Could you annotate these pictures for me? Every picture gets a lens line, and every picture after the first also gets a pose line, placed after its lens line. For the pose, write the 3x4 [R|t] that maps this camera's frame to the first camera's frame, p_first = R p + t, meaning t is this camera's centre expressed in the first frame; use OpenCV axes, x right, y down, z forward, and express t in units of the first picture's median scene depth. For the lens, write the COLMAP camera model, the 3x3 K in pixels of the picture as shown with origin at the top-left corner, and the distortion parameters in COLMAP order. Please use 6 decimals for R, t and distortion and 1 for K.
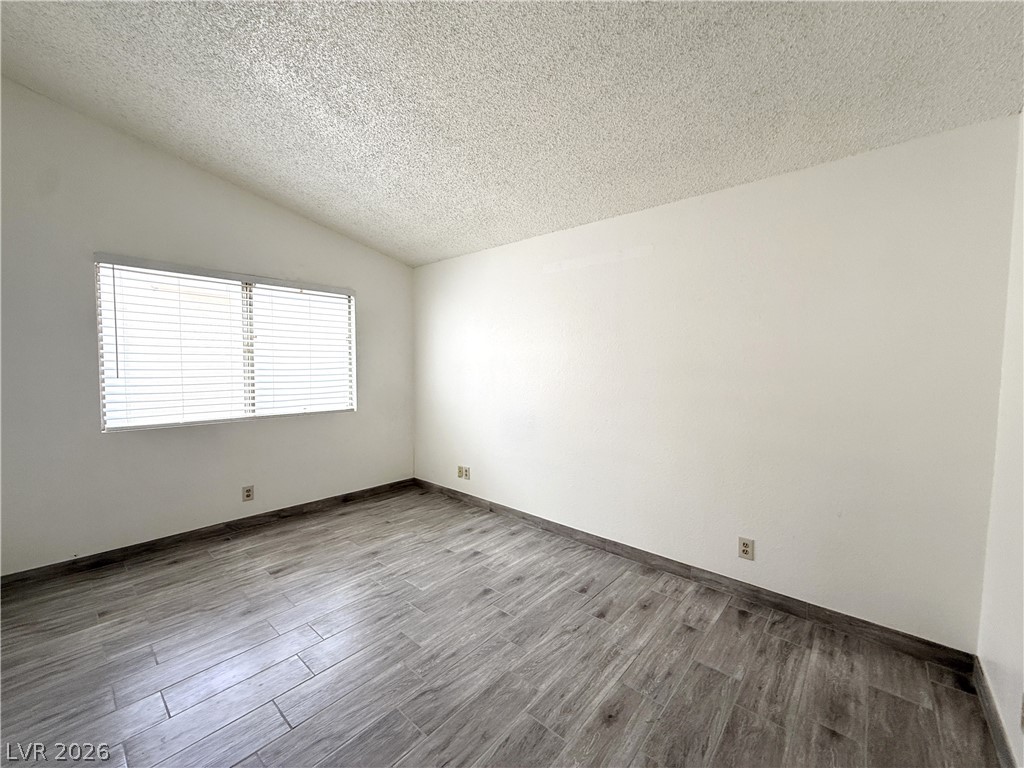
lens RADIAL K [[408.2, 0, 503.4], [0, 408.2, 387.8], [0, 0, 1]] dist [0.000992, -0.000430]
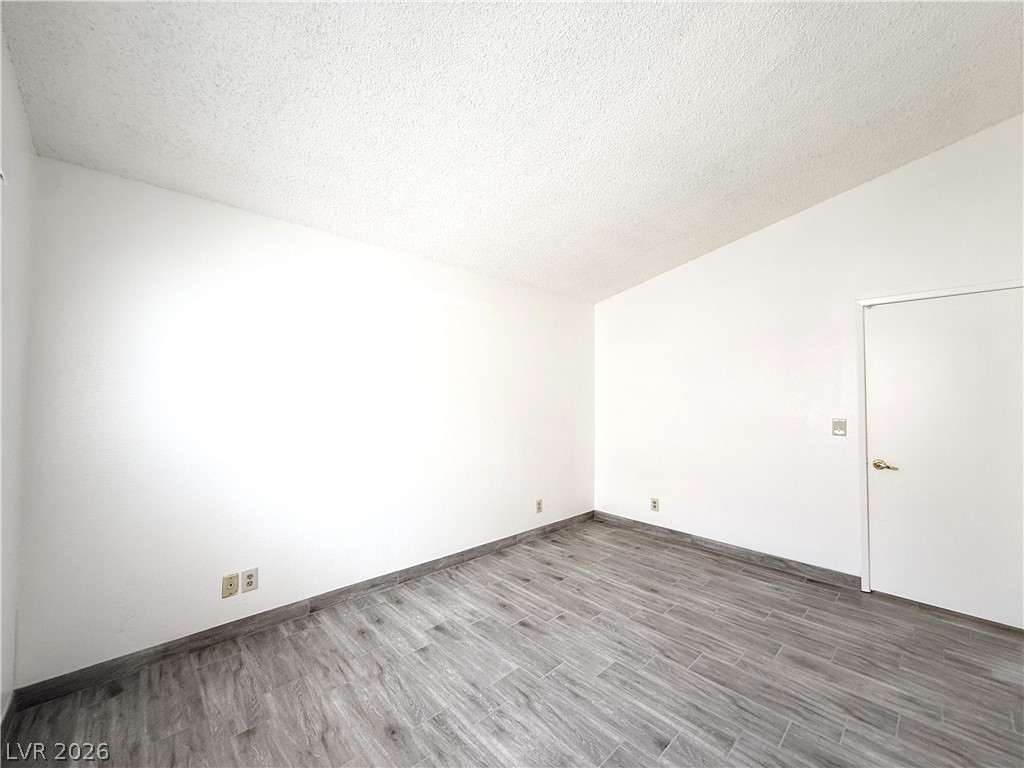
lens RADIAL K [[408.2, 0, 512.7], [0, 408.2, 385.0], [0, 0, 1]] dist [0.000992, -0.000430]
pose [[0.083582, 0.023265, 0.996229, -0.865903], [0.049588, 0.998392, -0.027476, -0.044811], [-0.995266, 0.051698, 0.082294, 0.761165]]
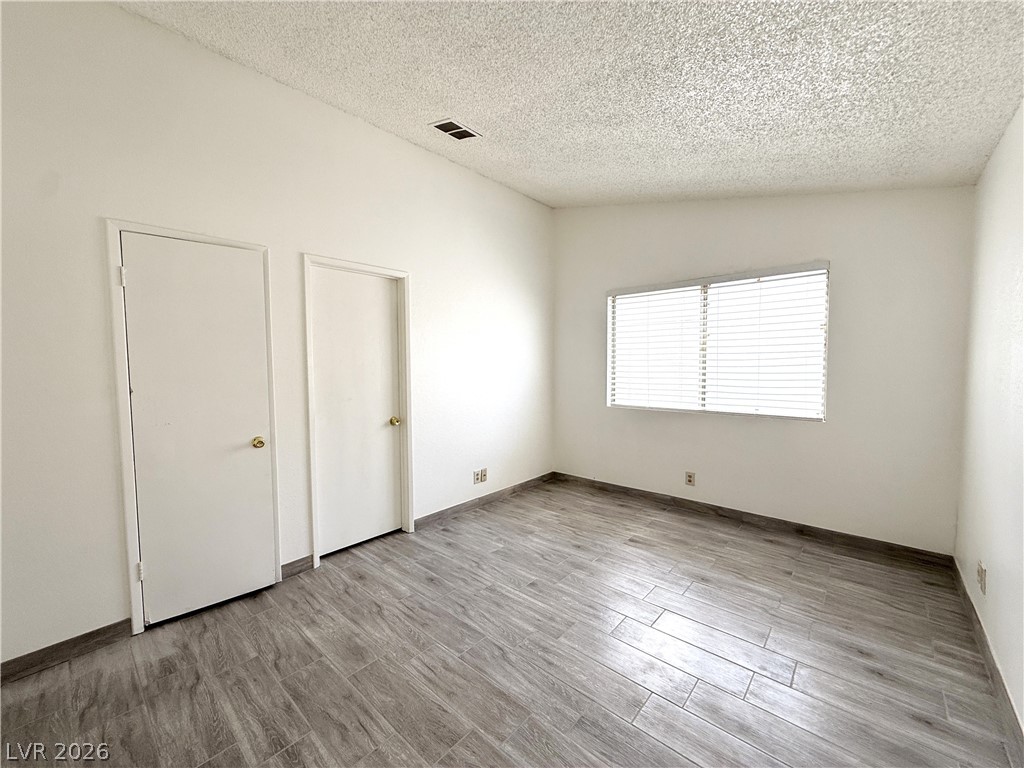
lens RADIAL K [[408.2, 0, 510.0], [0, 408.2, 385.6], [0, 0, 1]] dist [0.000992, -0.000430]
pose [[-0.002748, 0.050440, -0.998723, 0.523074], [-0.045865, 0.997670, 0.050513, -0.028255], [0.998944, 0.045945, -0.000428, 0.568698]]
